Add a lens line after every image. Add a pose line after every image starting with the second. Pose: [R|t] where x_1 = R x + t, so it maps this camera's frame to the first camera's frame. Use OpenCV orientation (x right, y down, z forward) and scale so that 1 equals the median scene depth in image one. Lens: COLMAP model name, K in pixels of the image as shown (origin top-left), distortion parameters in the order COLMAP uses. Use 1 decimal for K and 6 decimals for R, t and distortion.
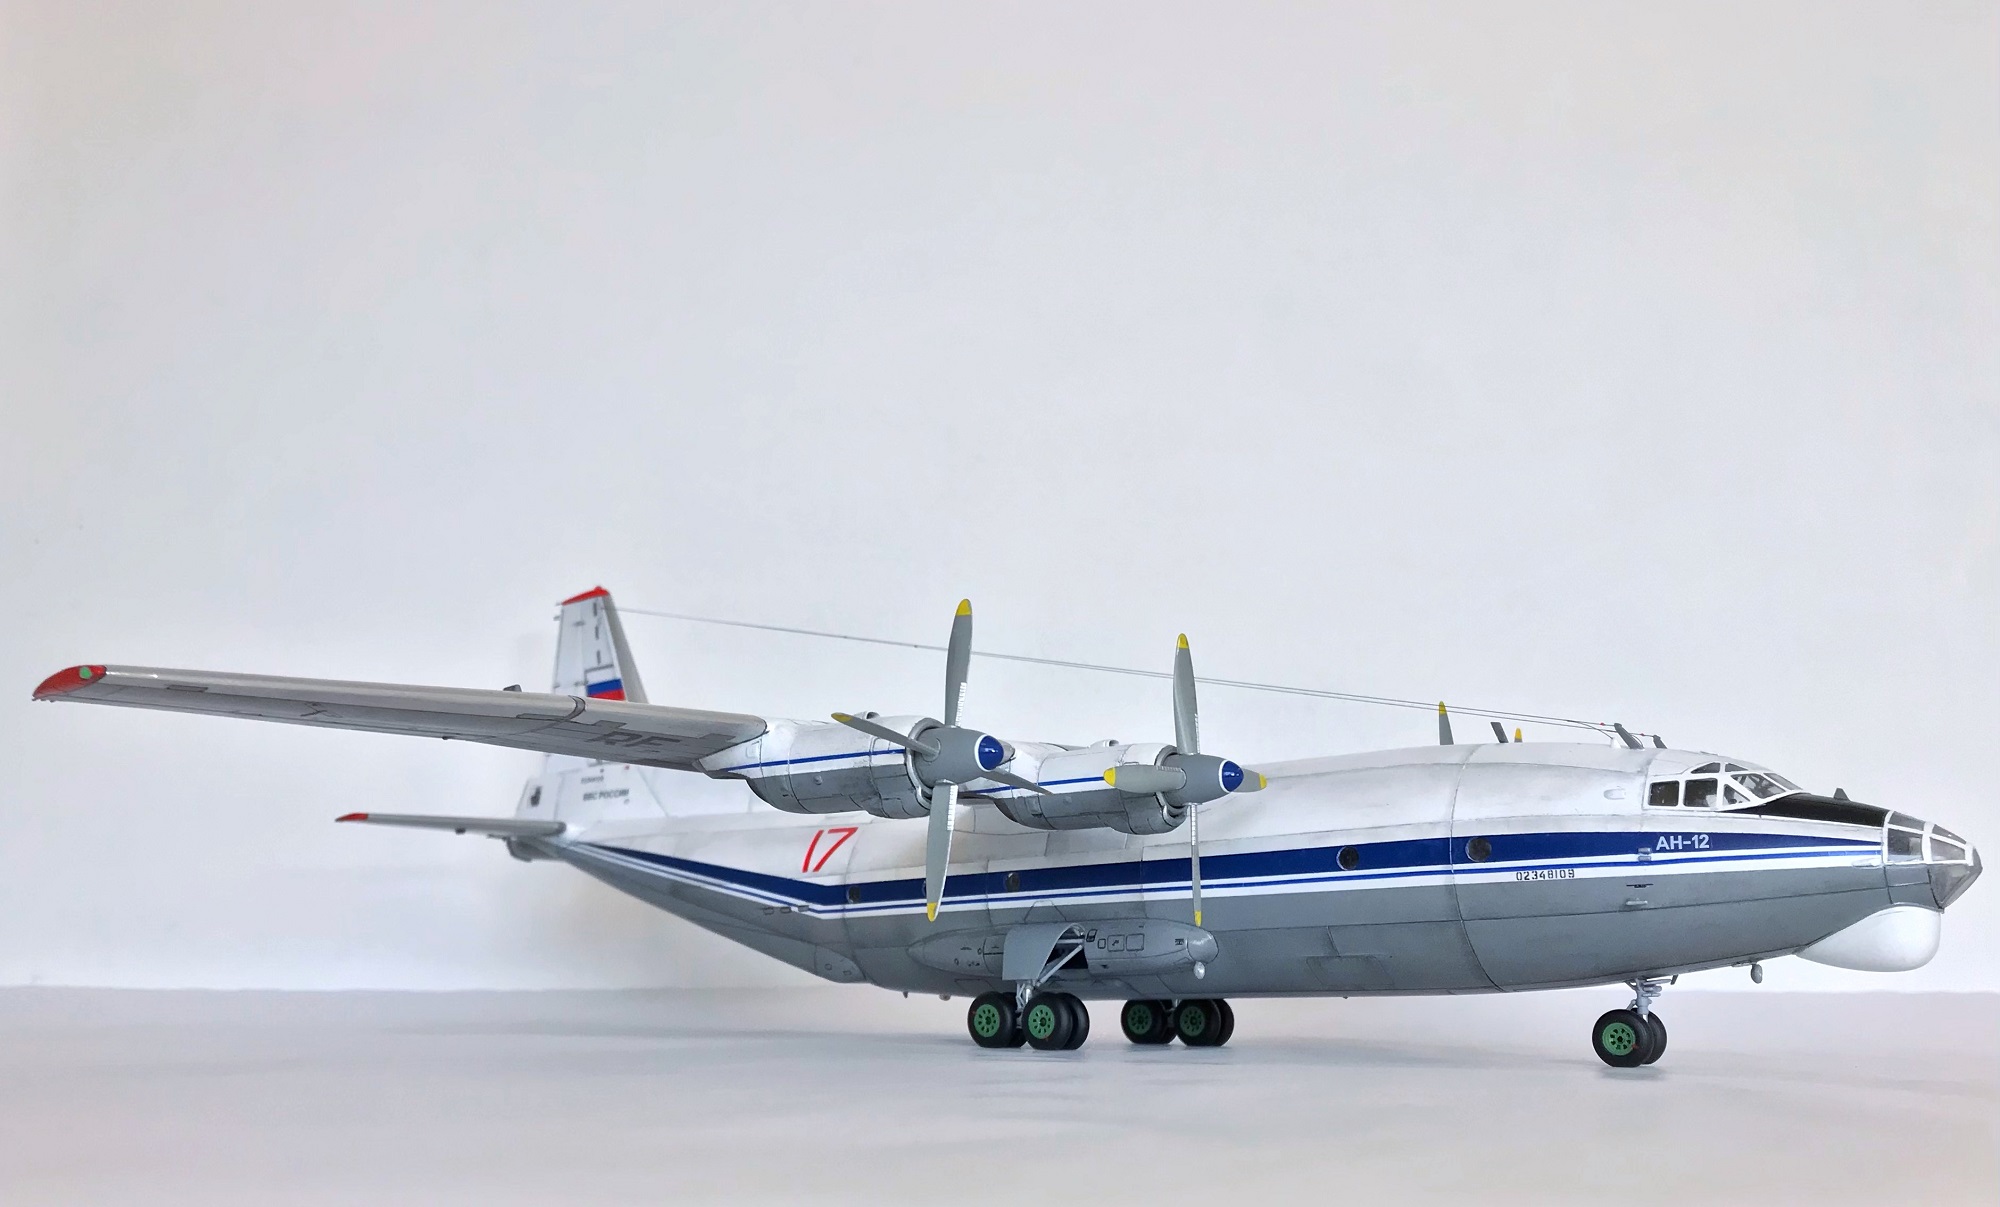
lens RADIAL K [[1836.1, 0, 967.8], [0, 1836.1, 749.0], [0, 0, 1]] dist [0.006460, 0.004395]
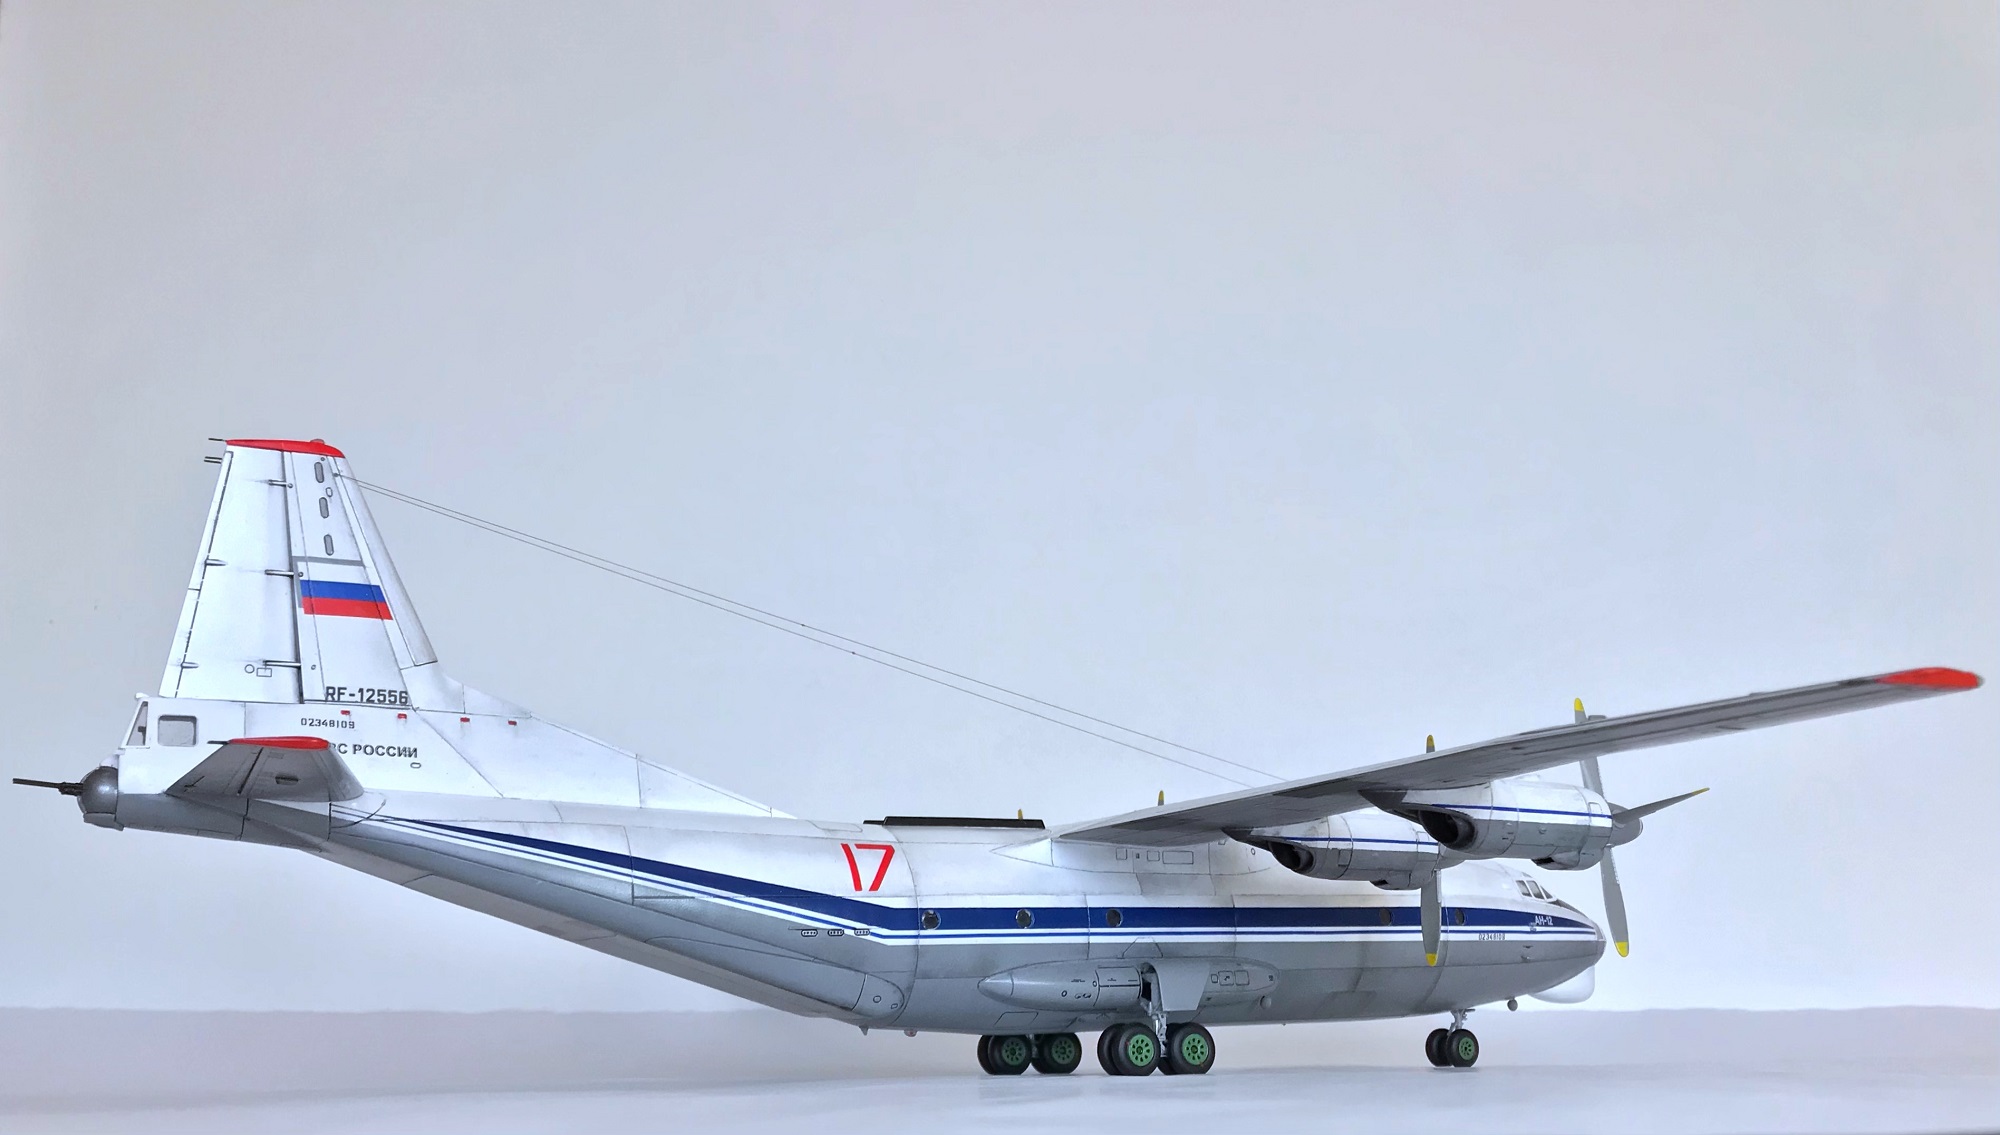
lens RADIAL K [[1763.0, 0, 997.4], [0, 1763.0, 752.3], [0, 0, 1]] dist [0.072289, -0.174744]
pose [[0.350354, 0.138603, 0.926305, -0.933465], [-0.102810, 0.988705, -0.109055, 0.094472], [-0.930958, -0.057026, 0.360647, 0.693213]]
